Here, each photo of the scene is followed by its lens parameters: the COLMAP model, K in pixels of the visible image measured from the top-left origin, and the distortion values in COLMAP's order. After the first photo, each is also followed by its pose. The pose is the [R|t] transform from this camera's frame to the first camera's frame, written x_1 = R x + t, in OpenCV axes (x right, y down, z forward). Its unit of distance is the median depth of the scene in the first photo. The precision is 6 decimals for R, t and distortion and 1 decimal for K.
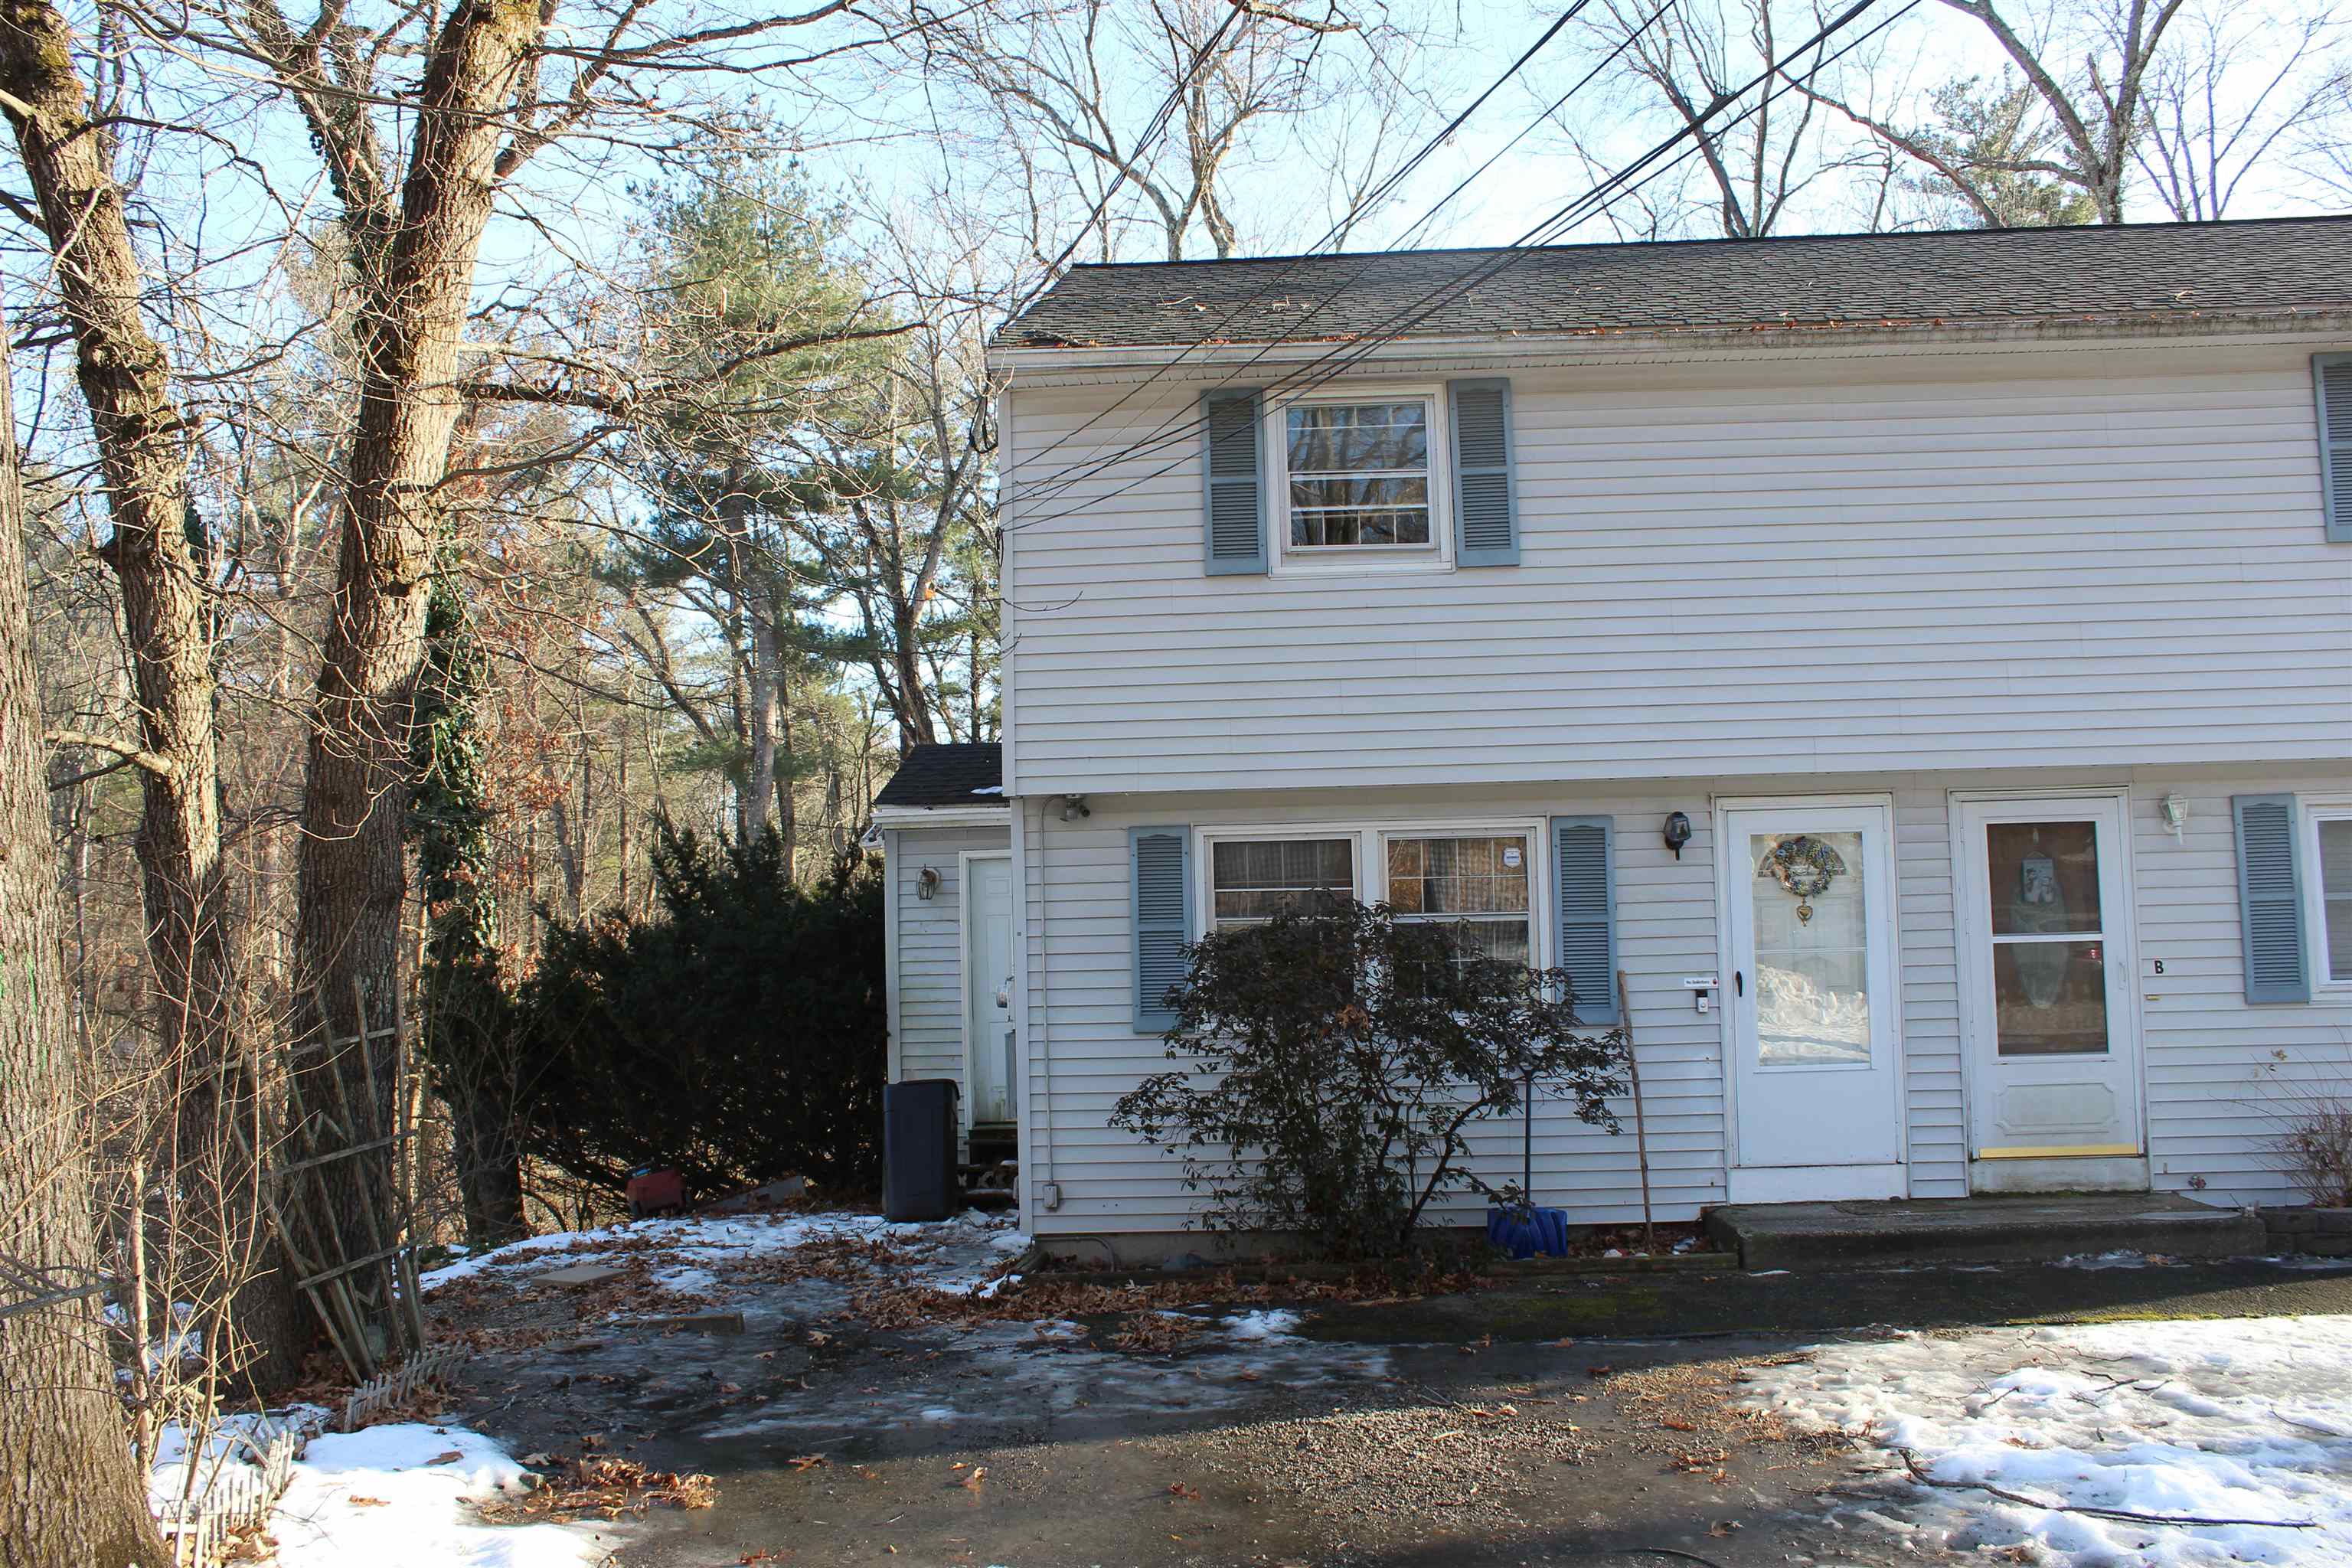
lens RADIAL K [[2001.1, 0, 1176.0], [0, 2001.1, 784.0], [0, 0, 1]] dist [-0.153650, 0.170370]
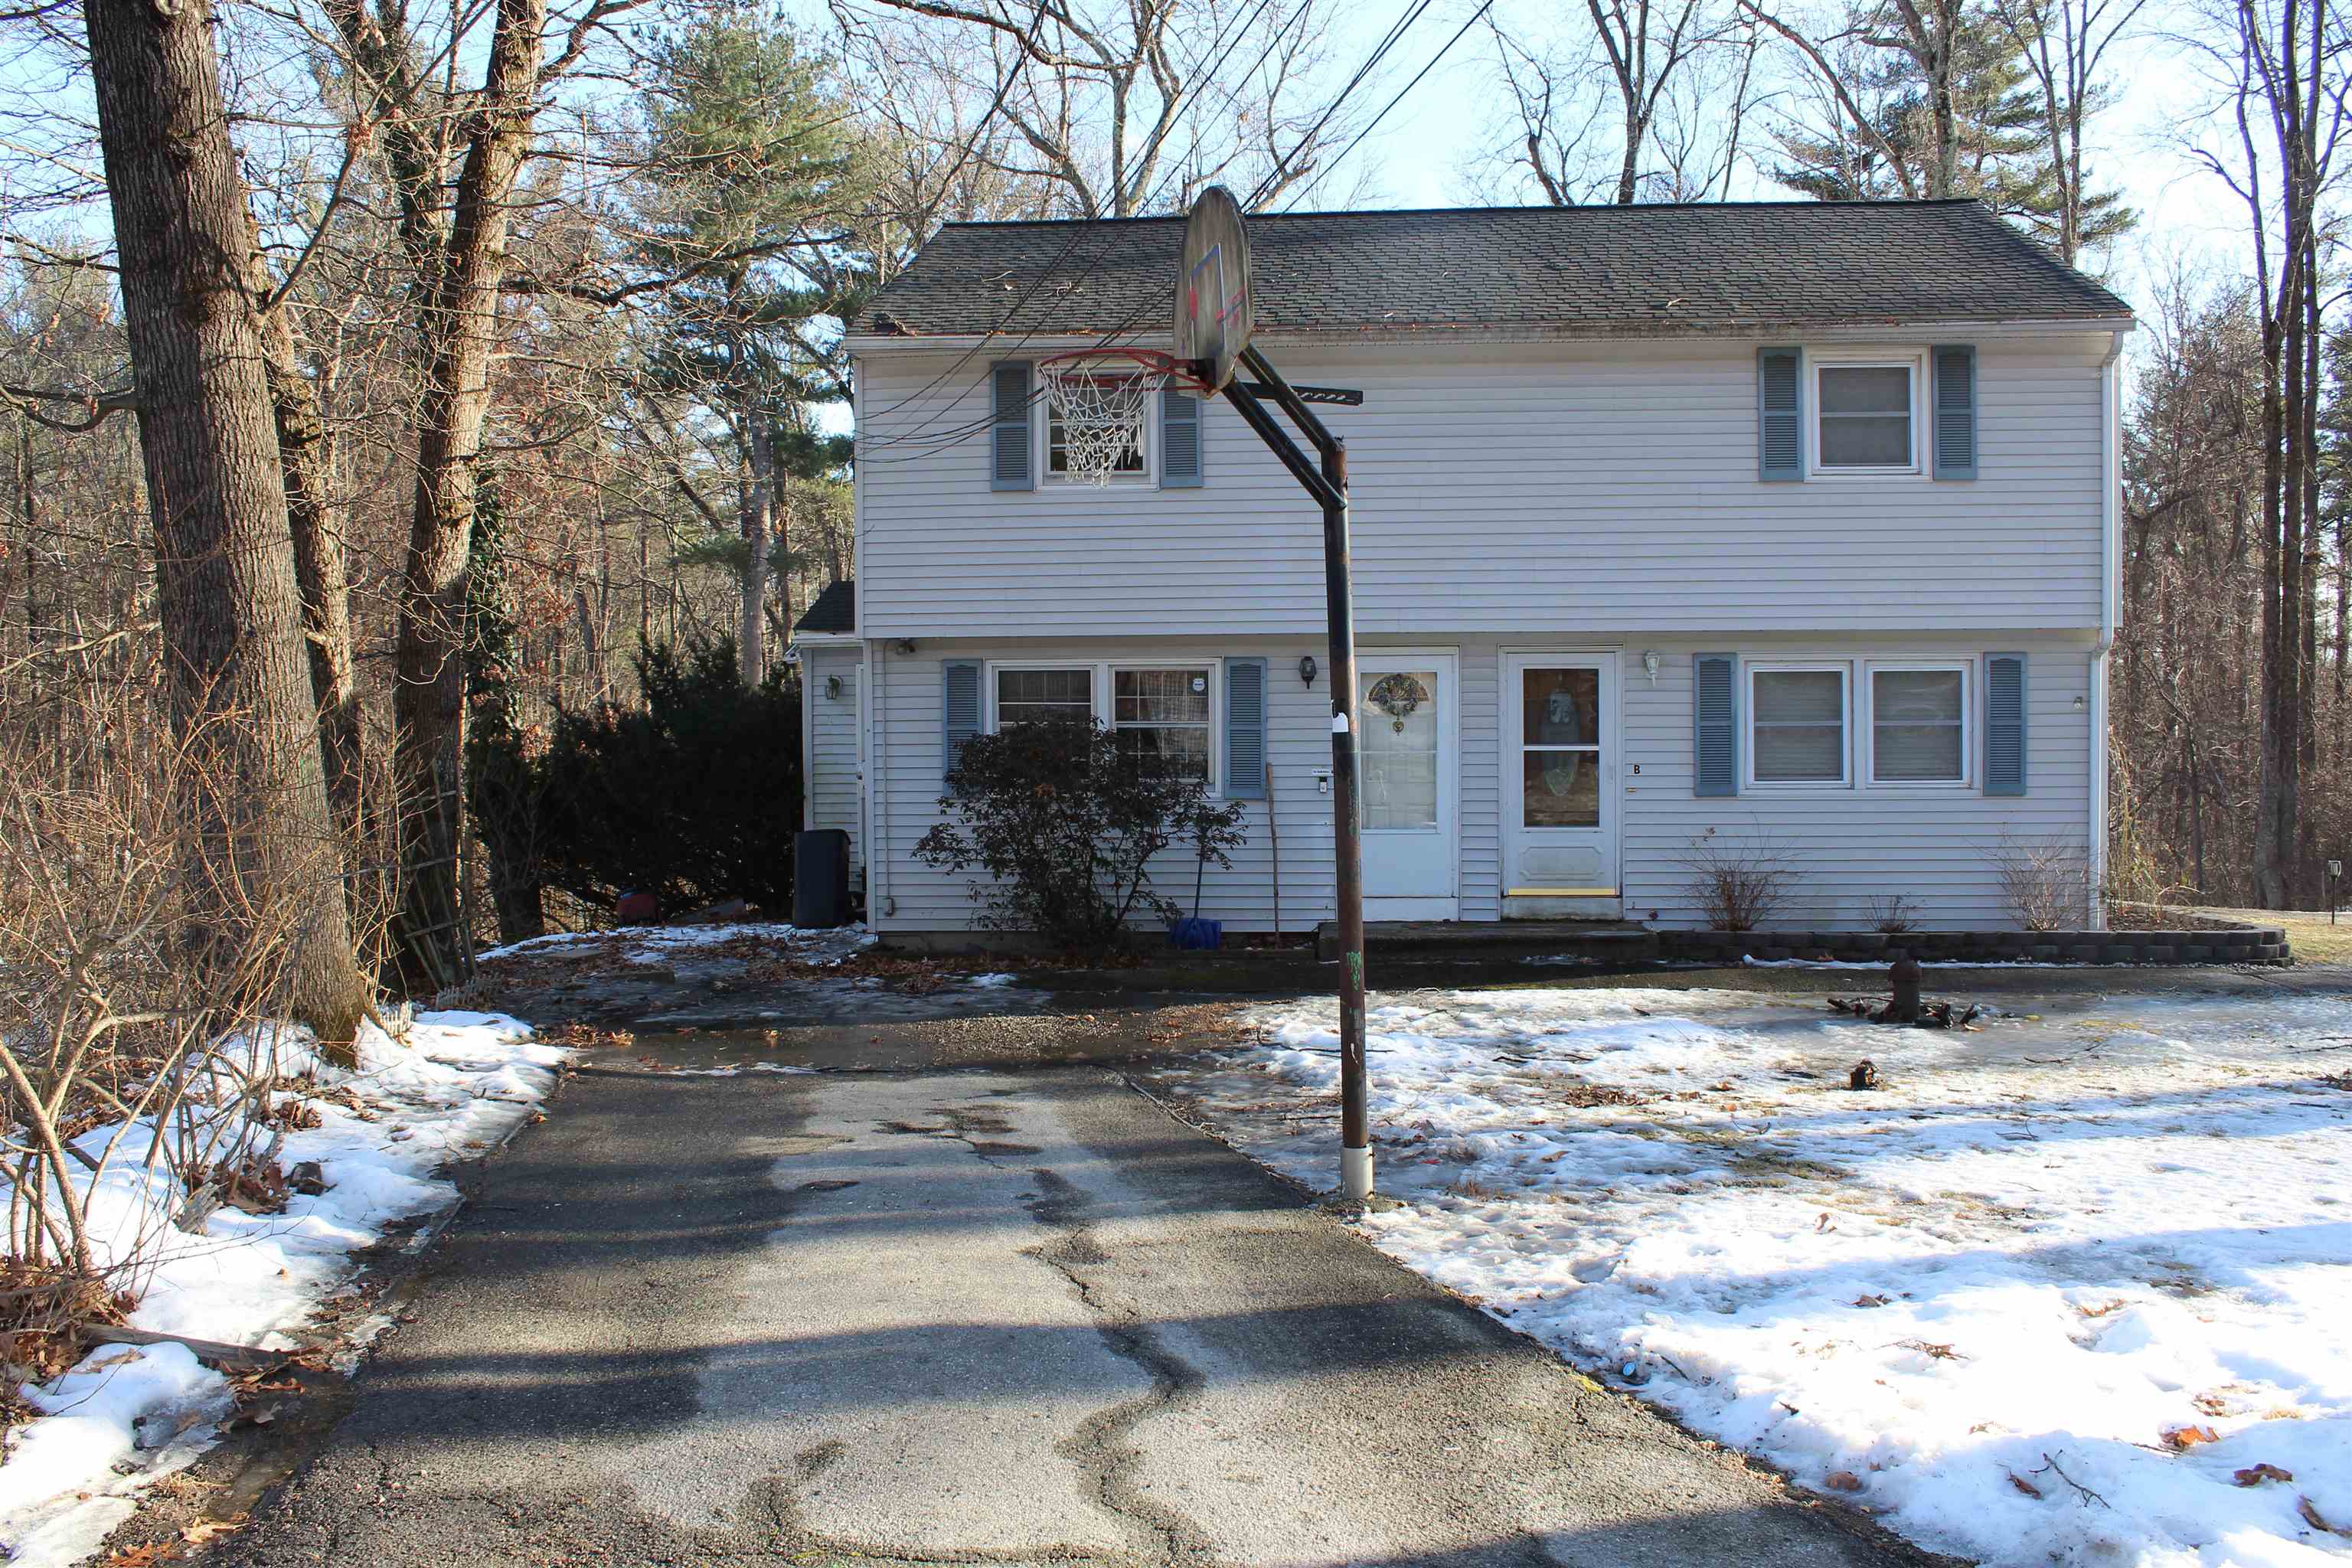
lens RADIAL K [[2001.1, 0, 1176.0], [0, 2001.1, 784.0], [0, 0, 1]] dist [-0.153650, 0.170370]
pose [[0.999765, 0.016464, -0.014130, 0.178912], [-0.014718, 0.993161, 0.115821, -0.062963], [0.015940, -0.115586, 0.993170, -0.491662]]
